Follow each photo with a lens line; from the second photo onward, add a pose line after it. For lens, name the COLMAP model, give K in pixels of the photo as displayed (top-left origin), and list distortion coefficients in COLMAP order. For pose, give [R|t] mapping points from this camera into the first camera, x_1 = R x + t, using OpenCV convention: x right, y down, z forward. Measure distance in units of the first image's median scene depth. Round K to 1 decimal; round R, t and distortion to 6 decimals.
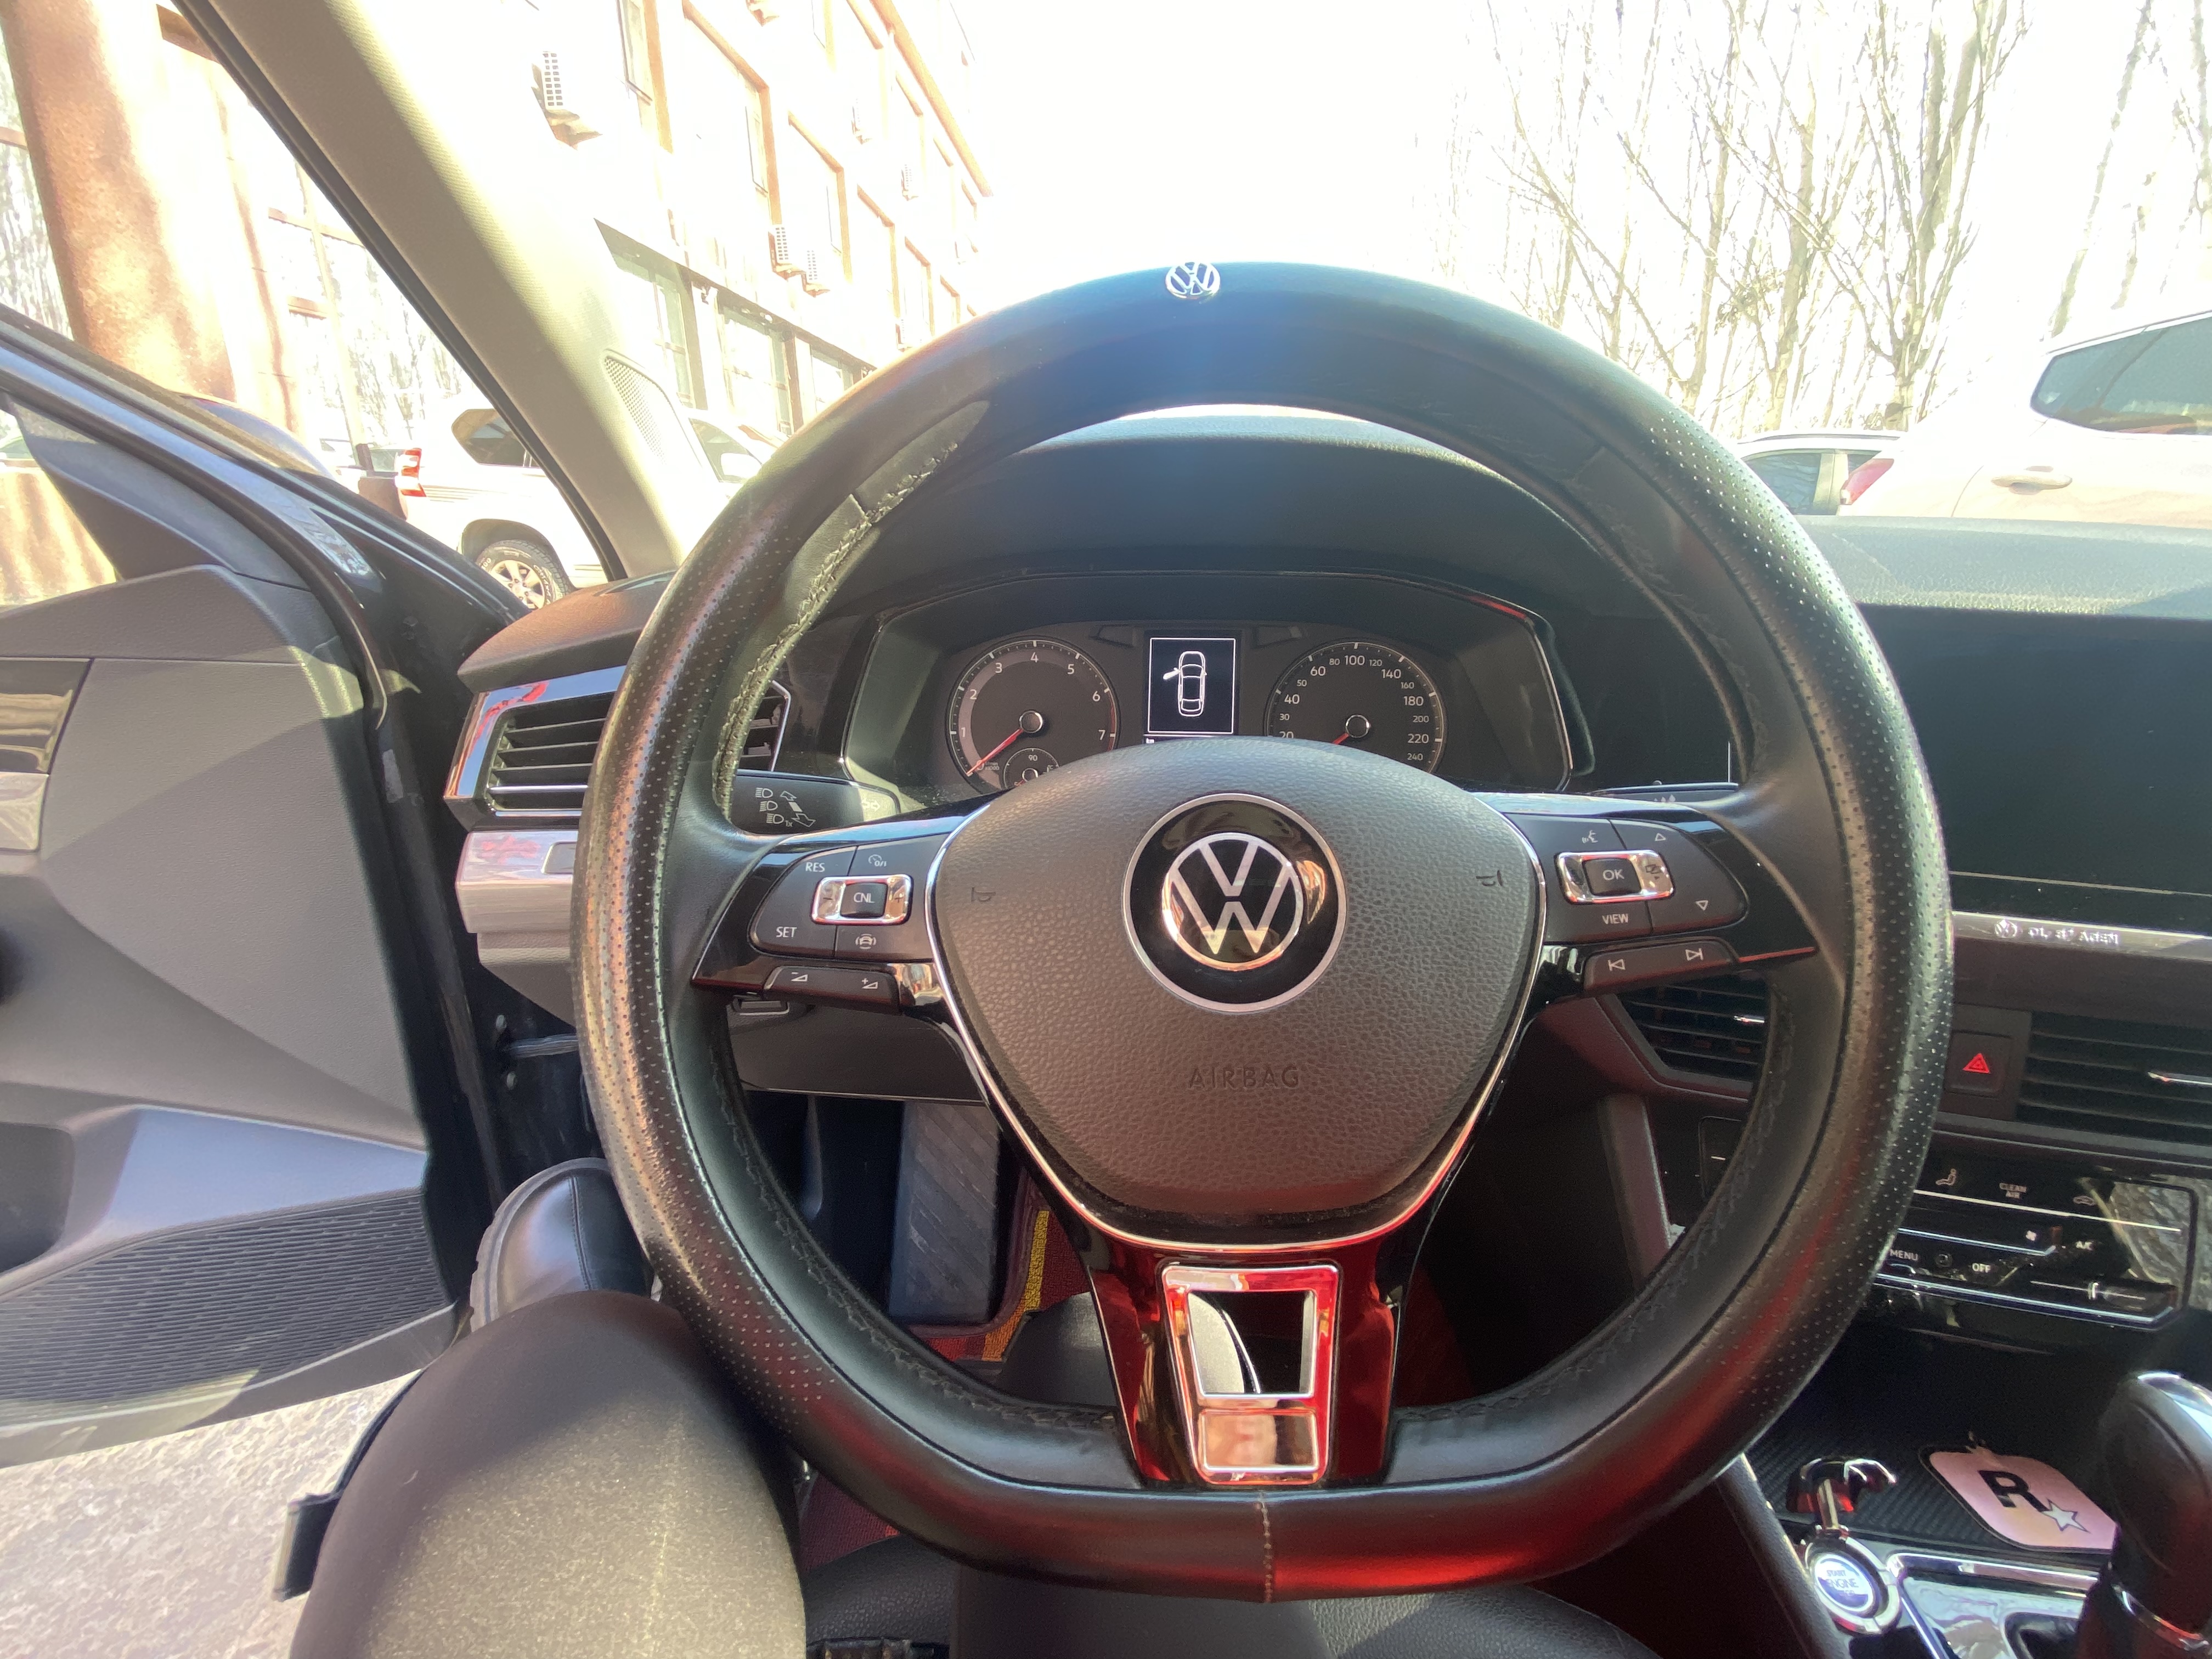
lens RADIAL K [[894.1, 0, 1106.0], [0, 894.1, 829.5], [0, 0, 1]] dist [0.014884, -0.018581]
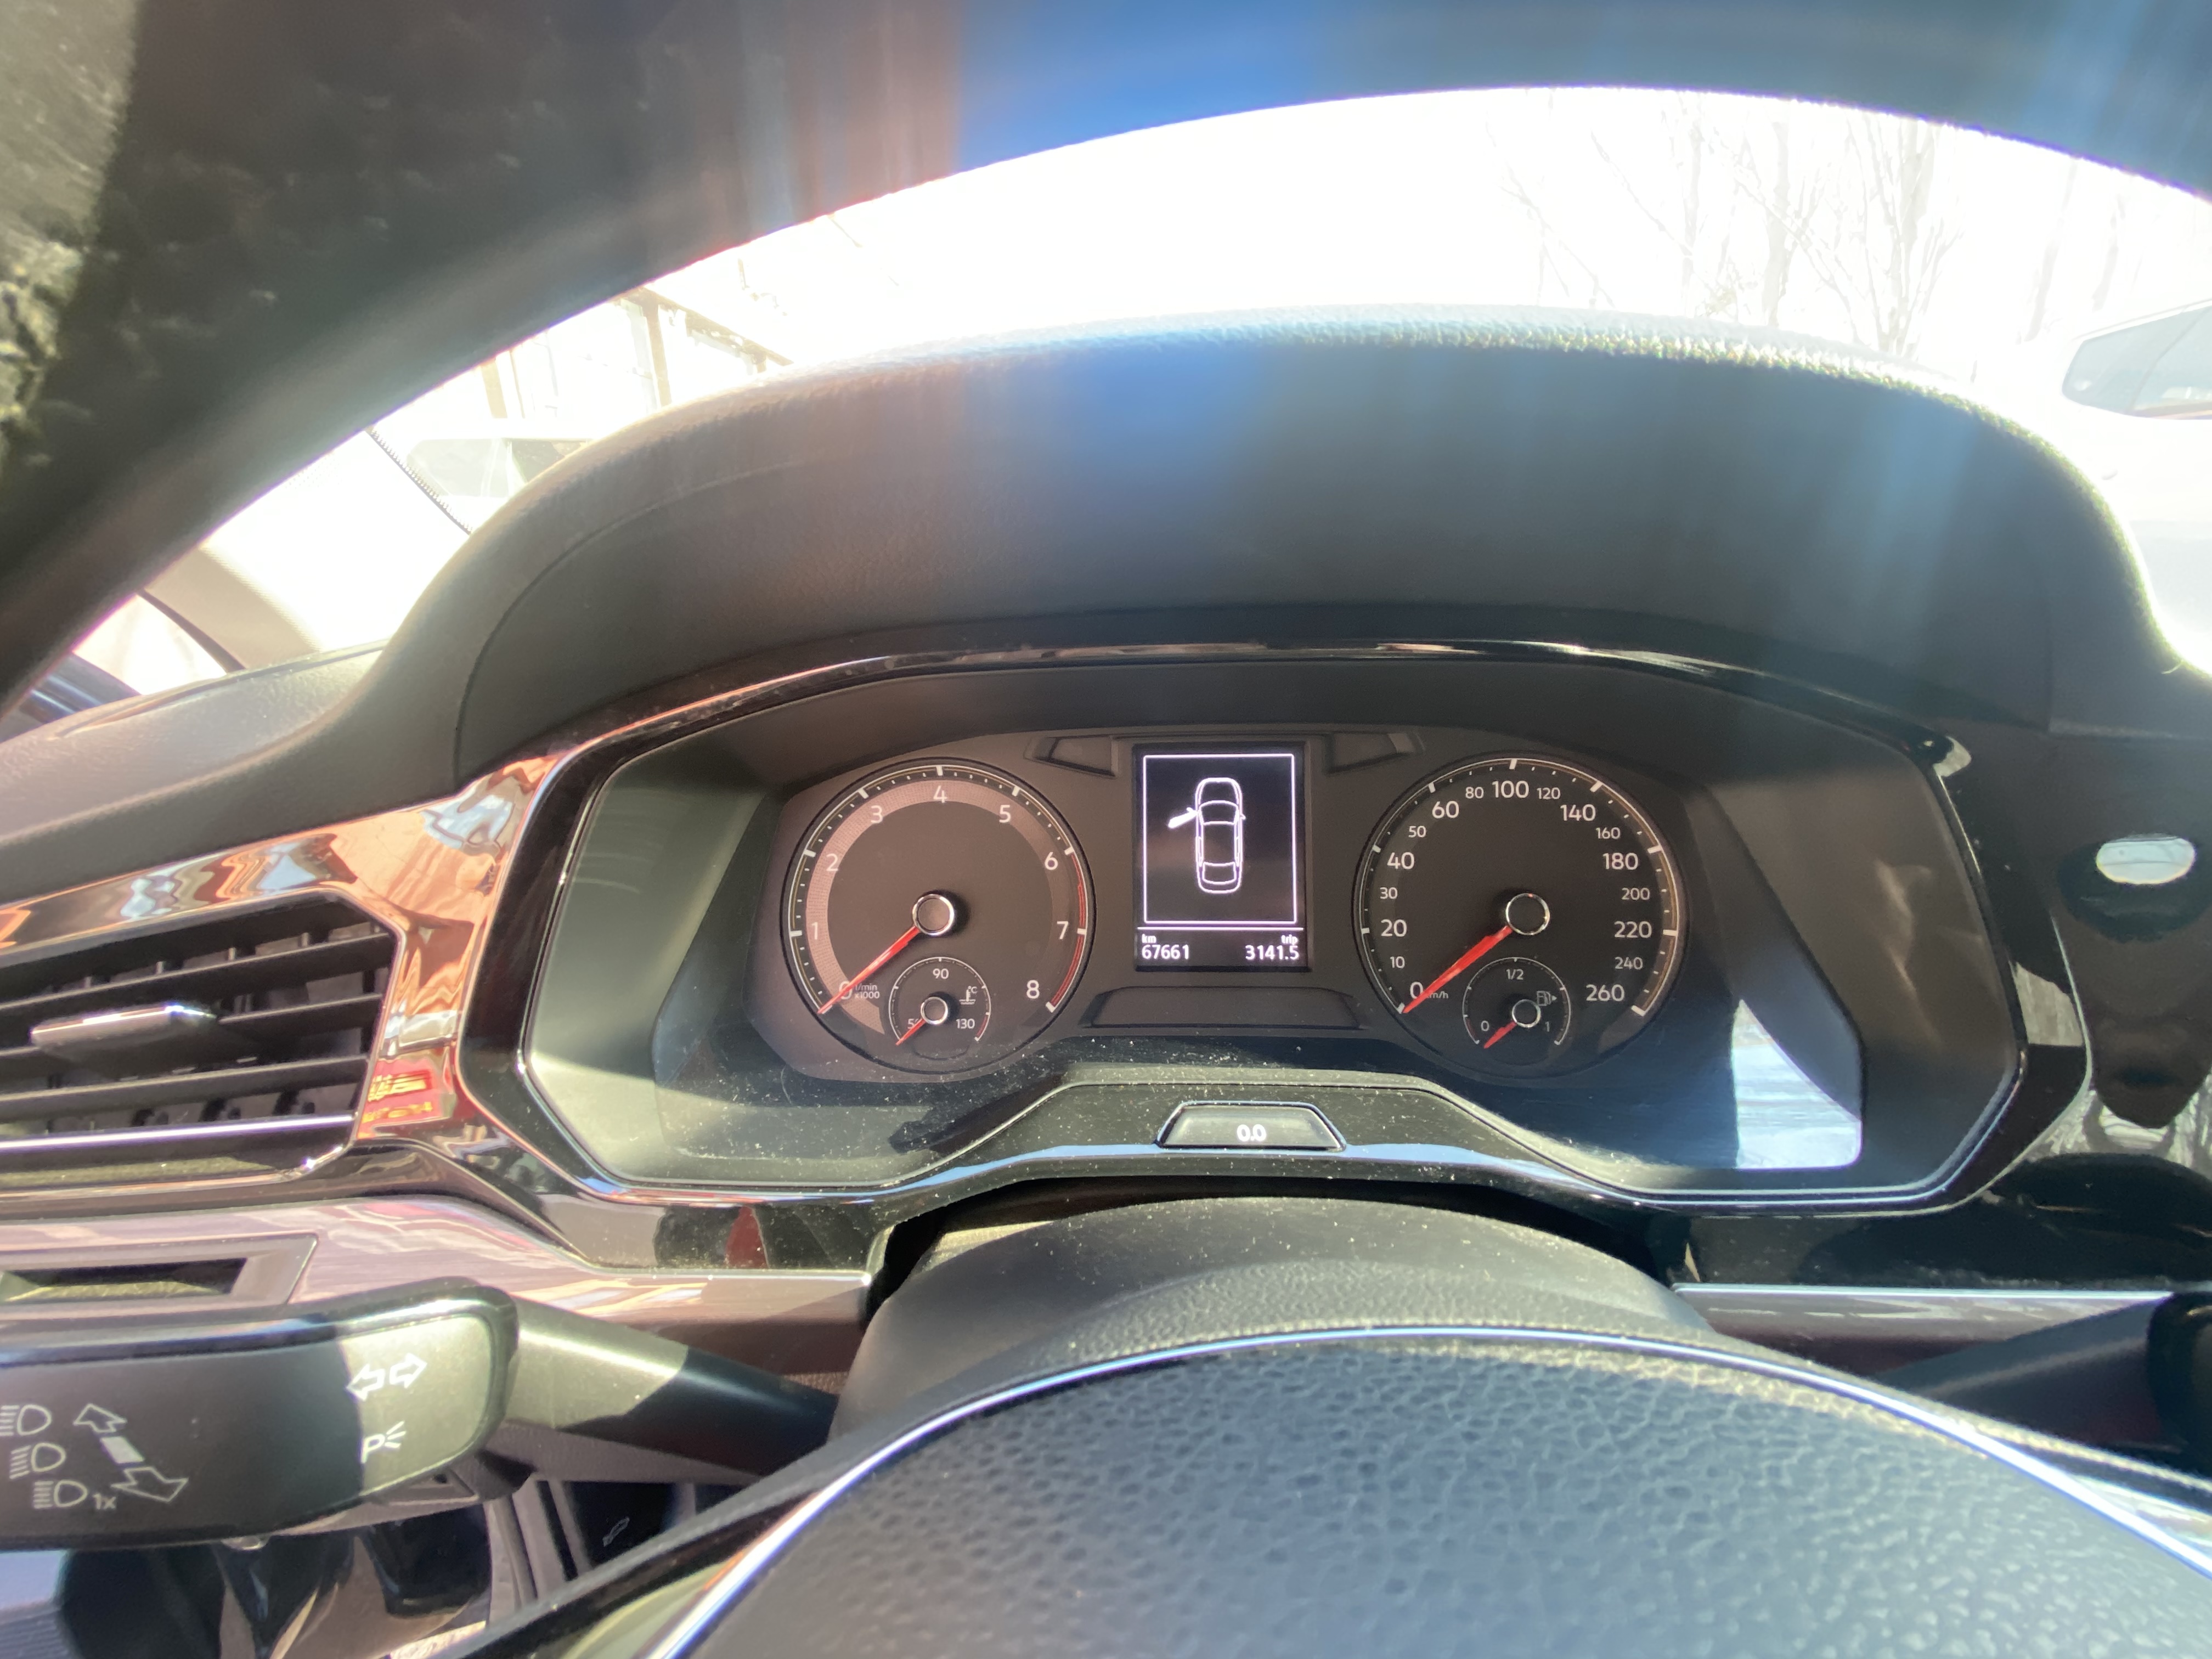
lens RADIAL K [[894.1, 0, 1106.0], [0, 894.1, 829.5], [0, 0, 1]] dist [0.014884, -0.018581]
pose [[0.999513, -0.027528, 0.014709, 0.016401], [0.027742, 0.999509, -0.014568, -0.159732], [-0.014301, 0.014969, 0.999786, 0.436932]]
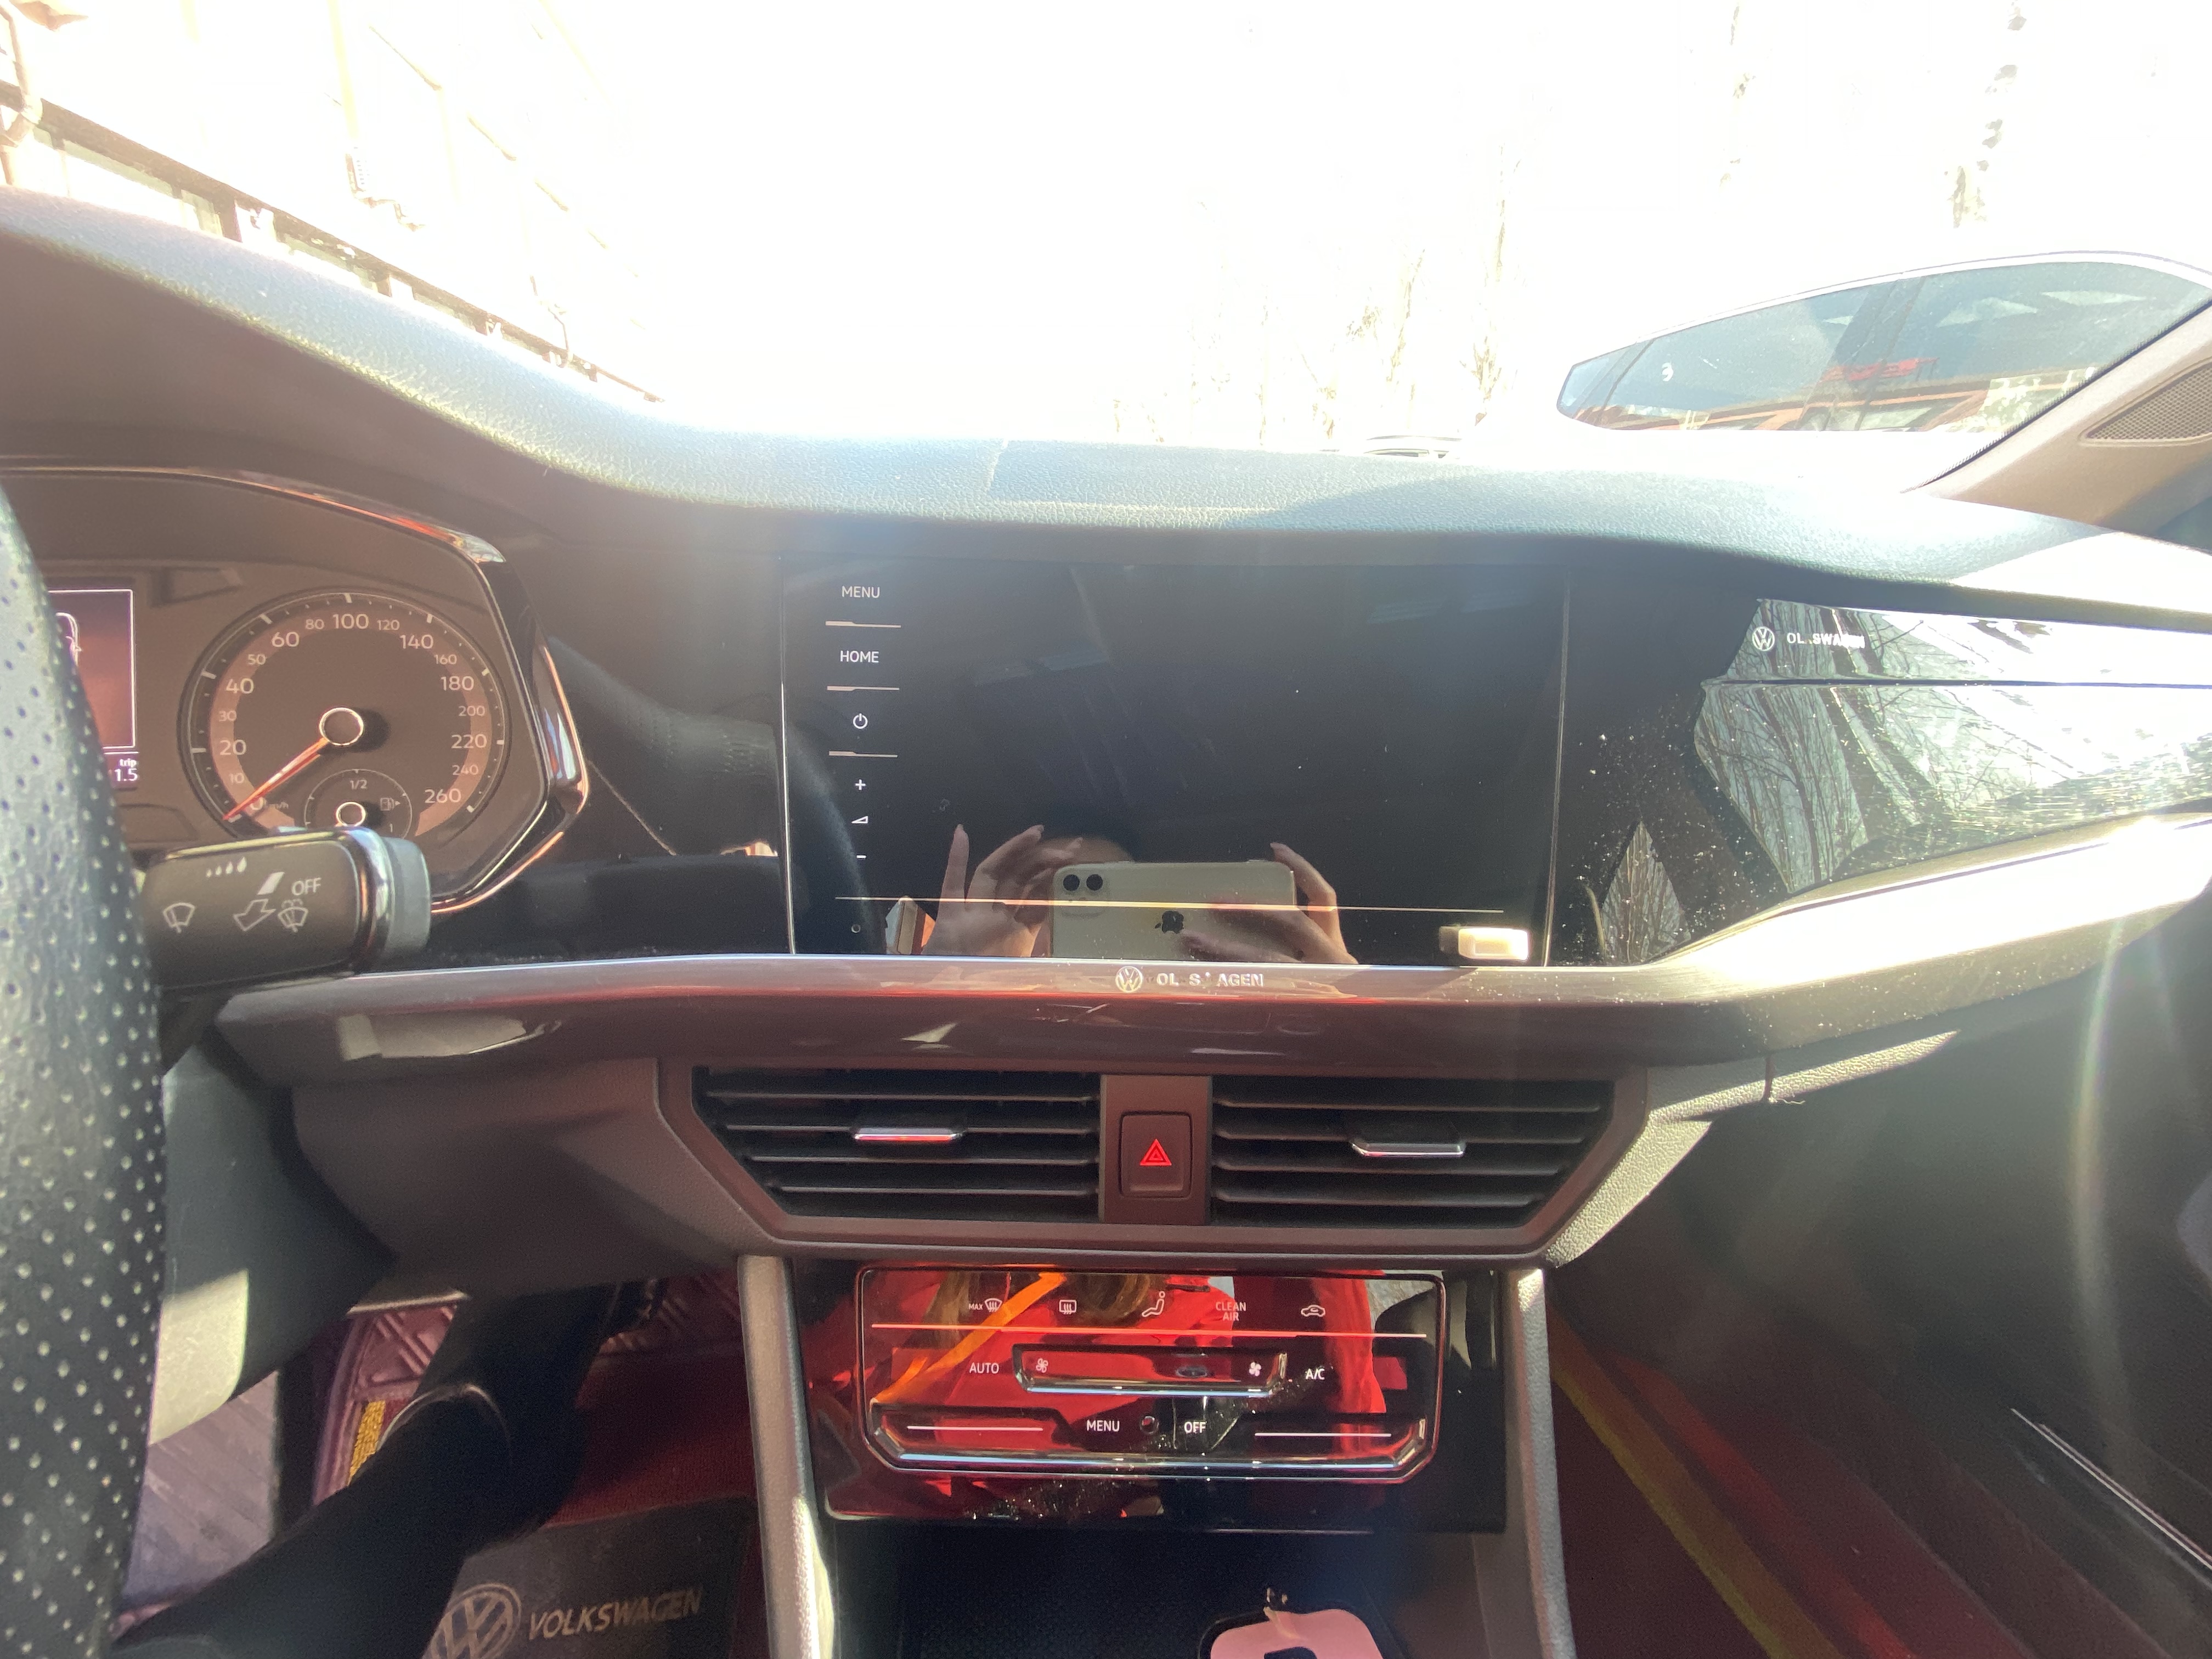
lens RADIAL K [[894.1, 0, 1106.0], [0, 894.1, 829.5], [0, 0, 1]] dist [0.014884, -0.018581]
pose [[0.954581, -0.081714, 0.286529, 0.580226], [0.077769, 0.996654, 0.025144, -0.017533], [-0.287625, -0.001719, 0.957742, 0.241845]]
